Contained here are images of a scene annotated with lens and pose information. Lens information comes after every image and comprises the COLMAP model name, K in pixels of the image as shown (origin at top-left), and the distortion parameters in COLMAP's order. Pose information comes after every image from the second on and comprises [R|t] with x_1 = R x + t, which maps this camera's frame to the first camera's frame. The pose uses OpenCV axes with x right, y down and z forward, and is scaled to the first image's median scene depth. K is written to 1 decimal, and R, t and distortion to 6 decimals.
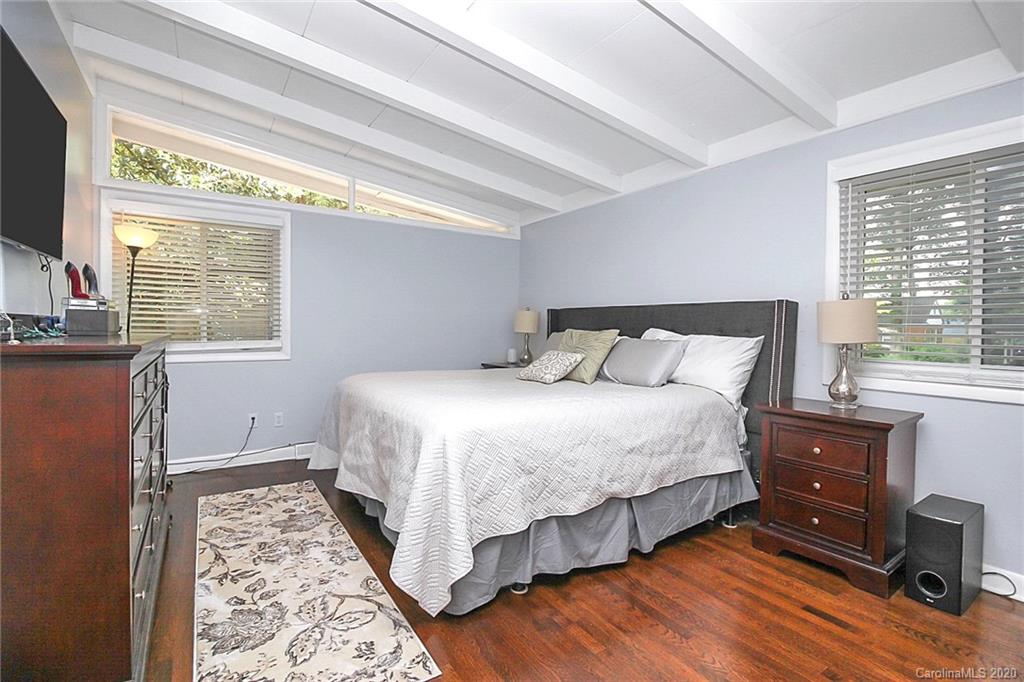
lens RADIAL K [[483.8, 0, 512.9], [0, 483.8, 325.7], [0, 0, 1]] dist [0.000372, -0.012083]
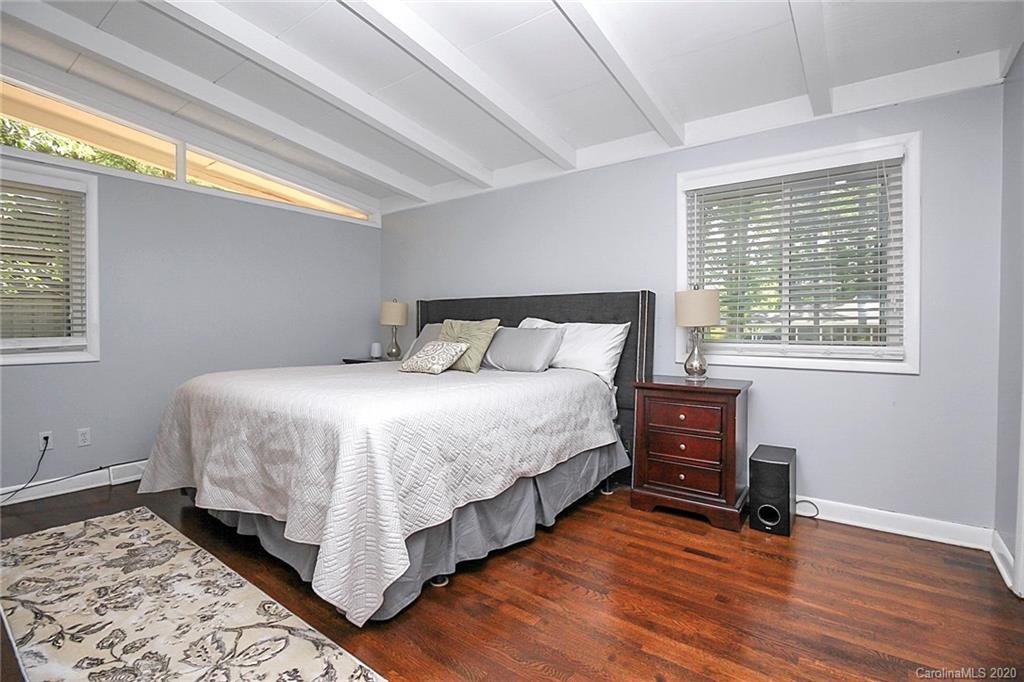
lens RADIAL K [[483.8, 0, 512.9], [0, 483.8, 325.7], [0, 0, 1]] dist [0.000372, -0.012083]
pose [[0.937481, -0.011141, 0.347859, -0.156369], [0.009925, 0.999937, 0.005278, 0.023492], [-0.347896, -0.001496, 0.937532, 0.033843]]
